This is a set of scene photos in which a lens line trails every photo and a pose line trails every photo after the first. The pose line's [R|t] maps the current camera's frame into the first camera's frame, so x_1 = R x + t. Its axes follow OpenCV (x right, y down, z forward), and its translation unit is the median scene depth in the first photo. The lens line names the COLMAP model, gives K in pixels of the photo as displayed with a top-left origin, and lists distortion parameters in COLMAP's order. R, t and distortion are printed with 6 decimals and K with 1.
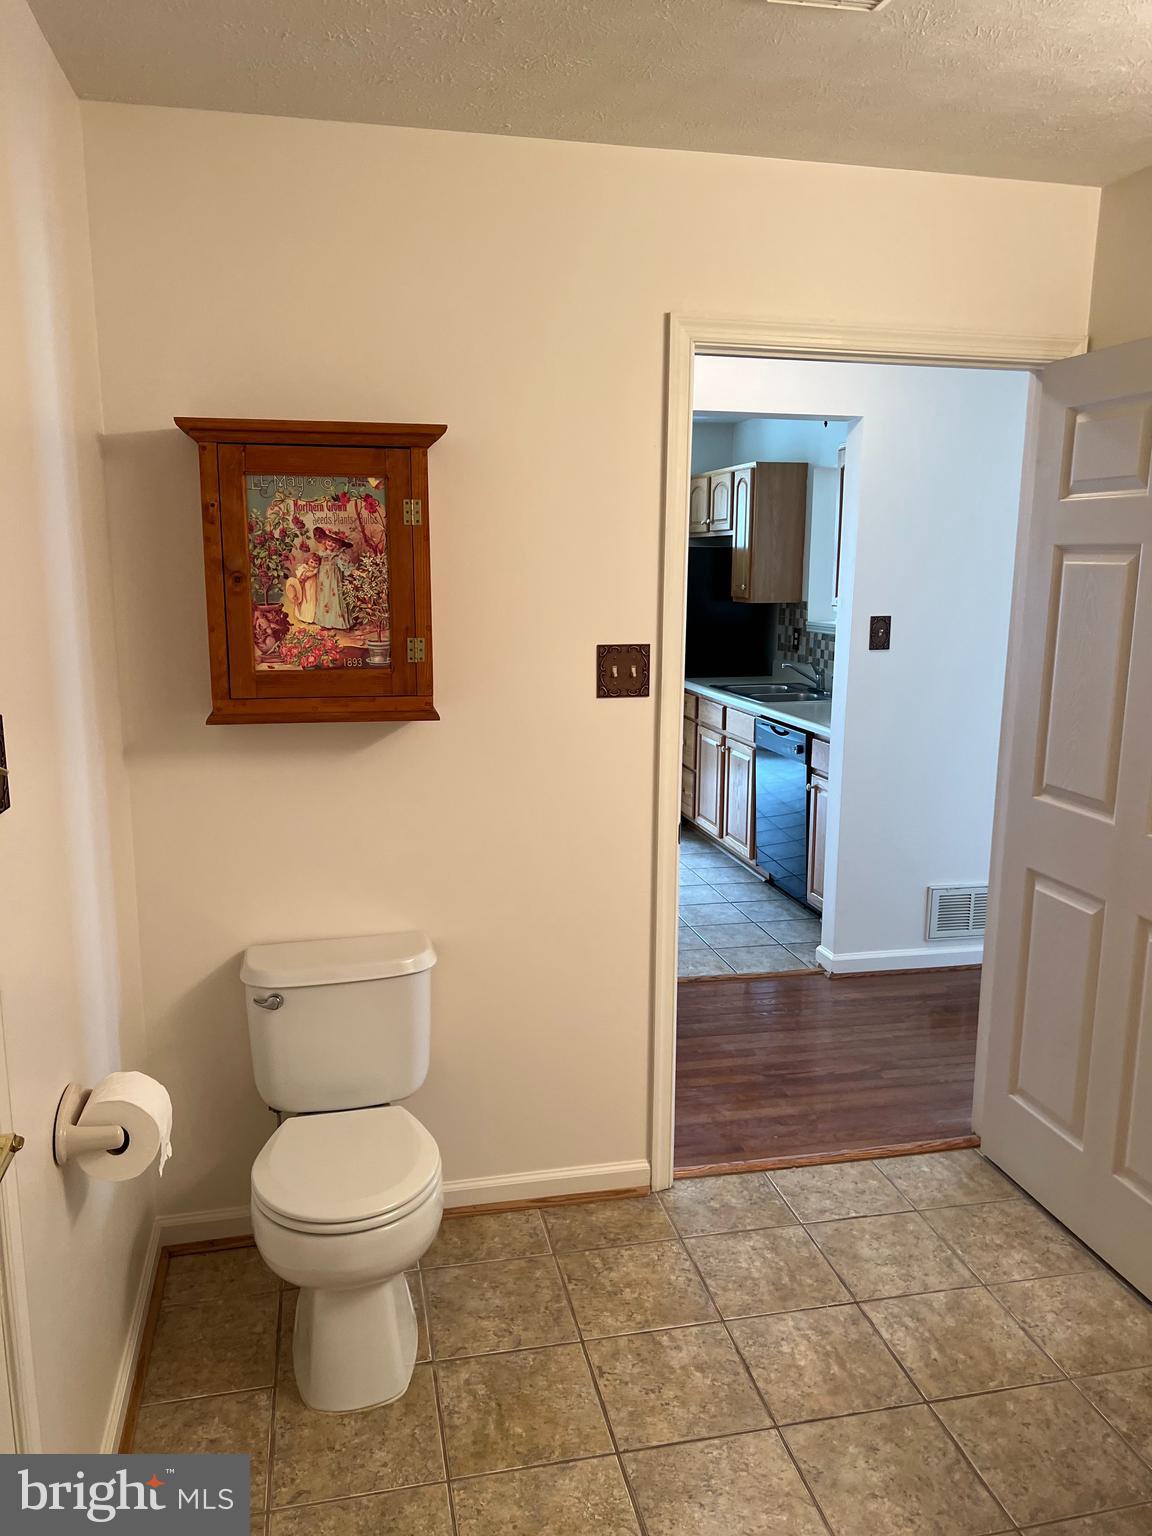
lens RADIAL K [[1153.2, 0, 575.9], [0, 1153.2, 768.1], [0, 0, 1]] dist [0.040240, -0.029158]
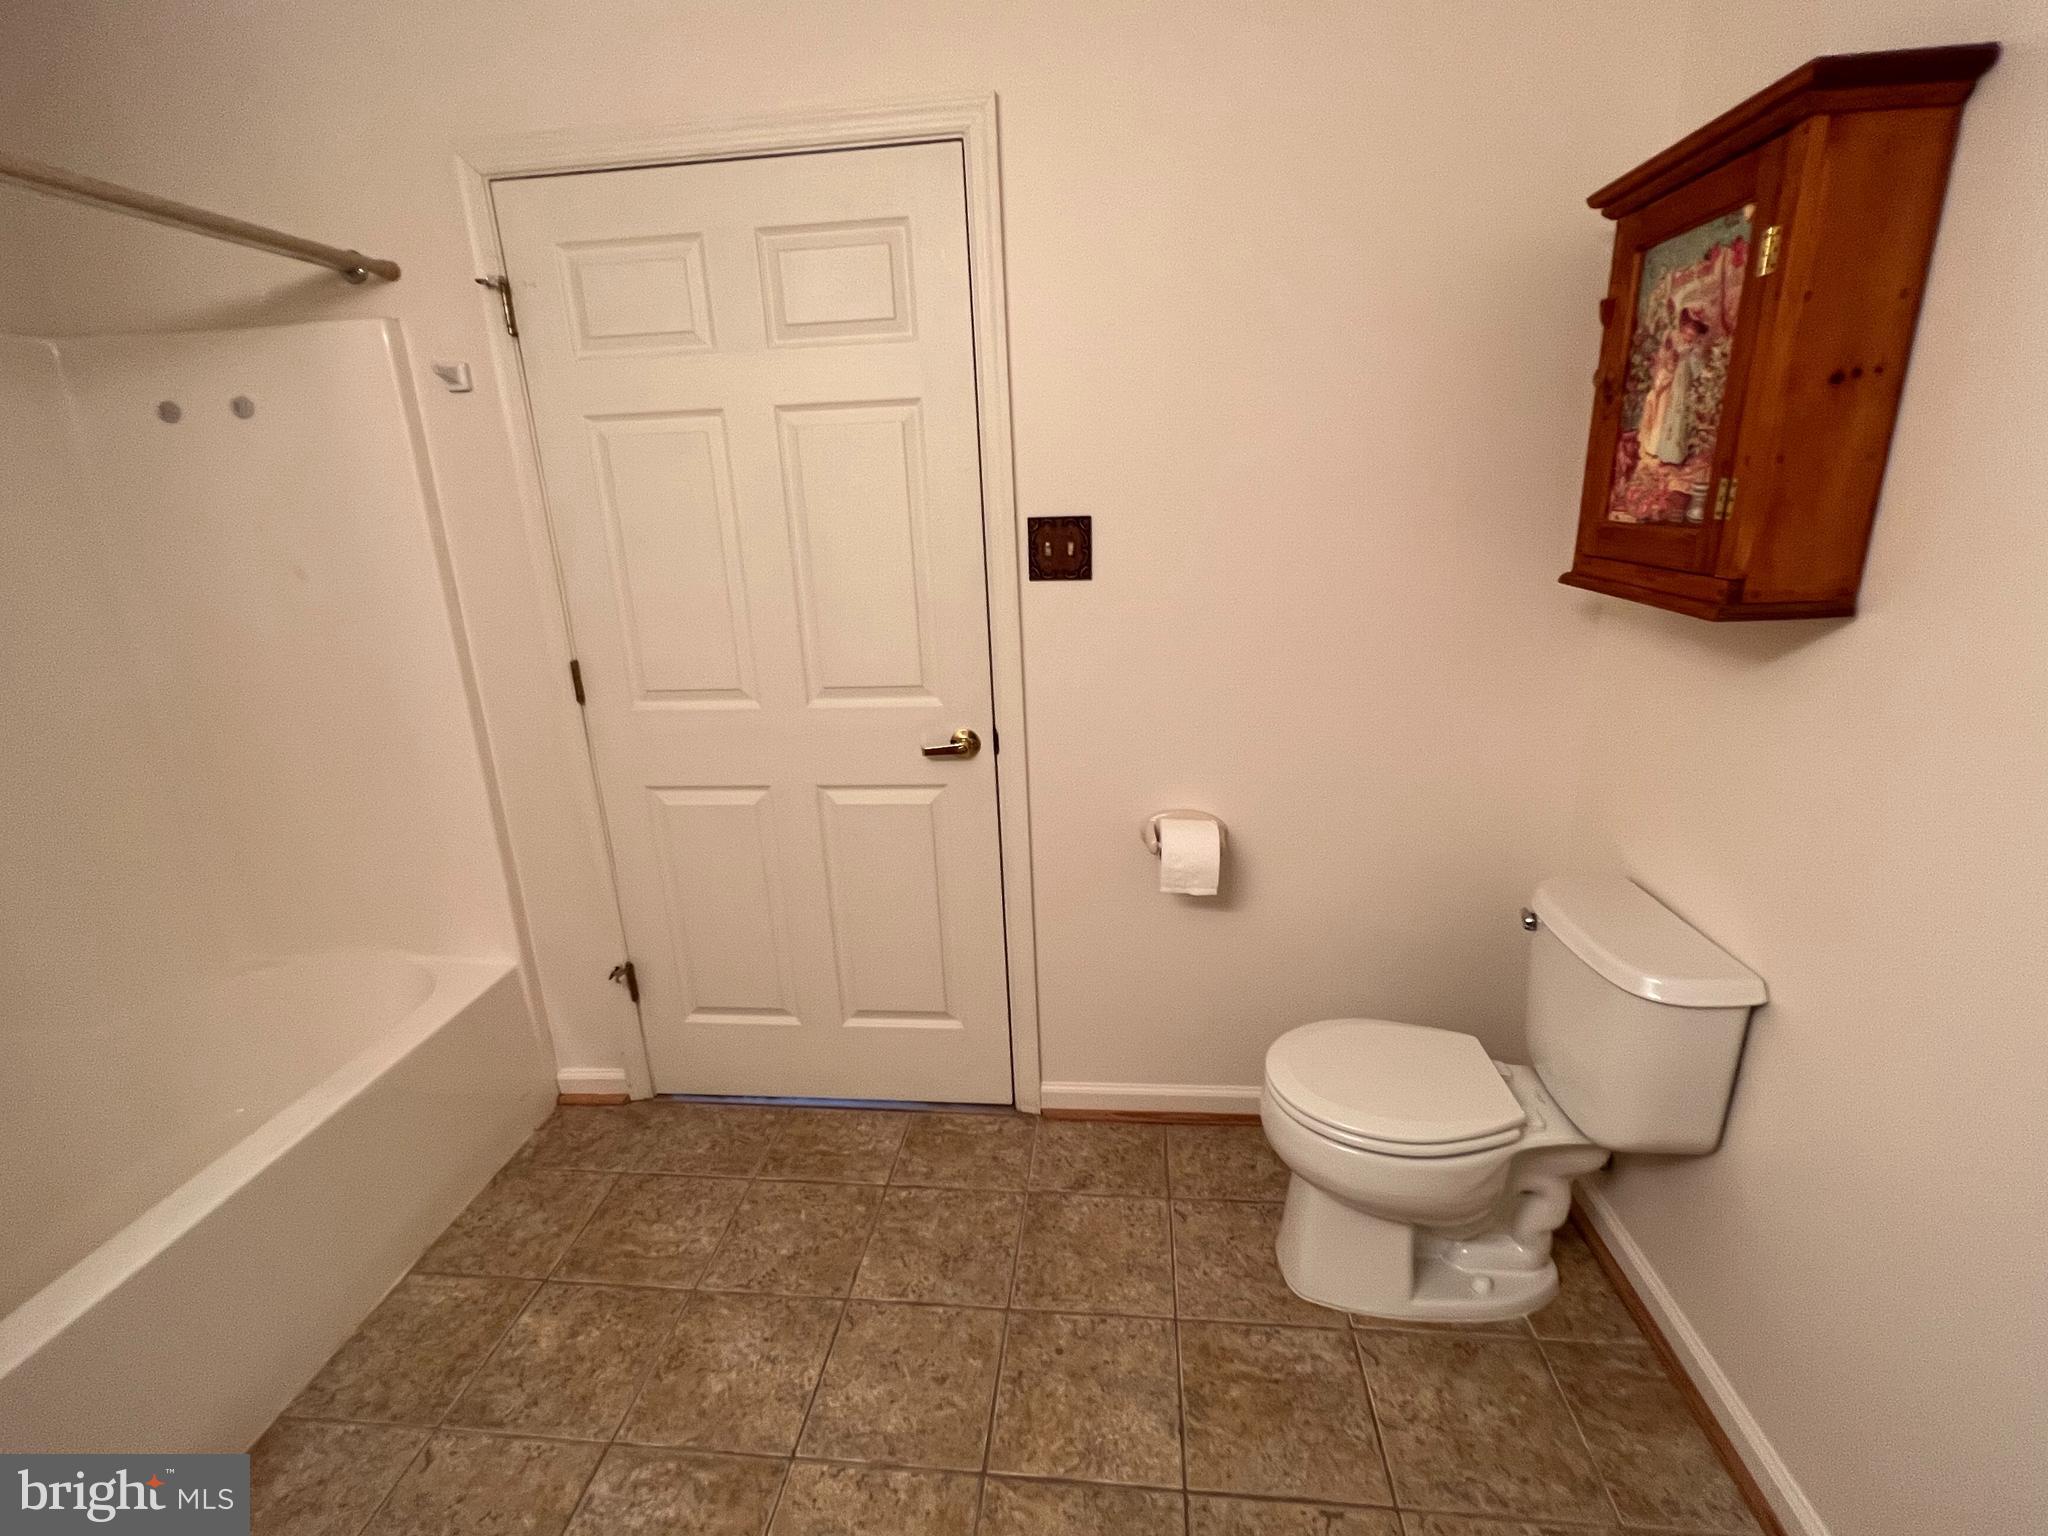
lens RADIAL K [[947.5, 0, 1023.1], [0, 947.5, 762.9], [0, 0, 1]] dist [-0.001721, -0.000017]
pose [[-0.317104, 0.275109, -0.907612, 0.474266], [-0.130637, 0.935209, 0.329116, -0.090293], [0.939350, 0.222932, -0.260619, 0.834840]]
